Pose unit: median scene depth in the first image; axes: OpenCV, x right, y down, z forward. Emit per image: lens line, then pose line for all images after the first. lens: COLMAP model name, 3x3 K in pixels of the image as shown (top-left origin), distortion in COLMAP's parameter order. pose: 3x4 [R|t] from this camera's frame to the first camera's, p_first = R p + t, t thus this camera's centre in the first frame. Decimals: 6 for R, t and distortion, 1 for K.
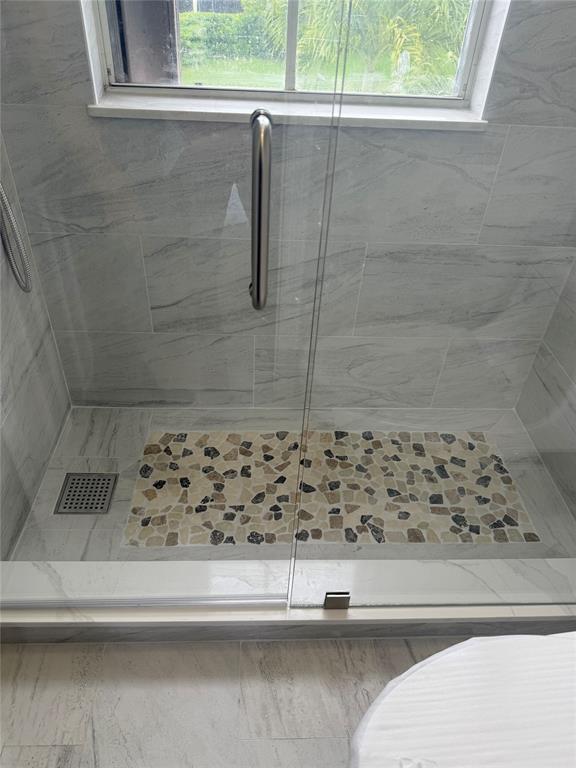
lens RADIAL K [[533.3, 0, 285.6], [0, 533.3, 382.9], [0, 0, 1]] dist [0.104765, -0.146266]
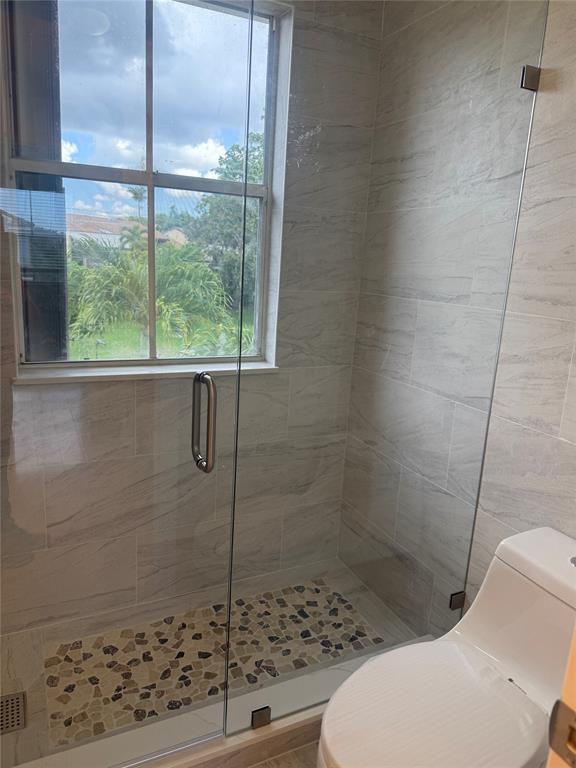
lens RADIAL K [[533.3, 0, 285.6], [0, 533.3, 382.9], [0, 0, 1]] dist [0.104765, -0.146266]
pose [[0.914409, -0.084863, 0.395797, -0.215686], [0.241082, 0.899625, -0.364081, 0.136710], [-0.325172, 0.428338, 0.843083, -0.306465]]
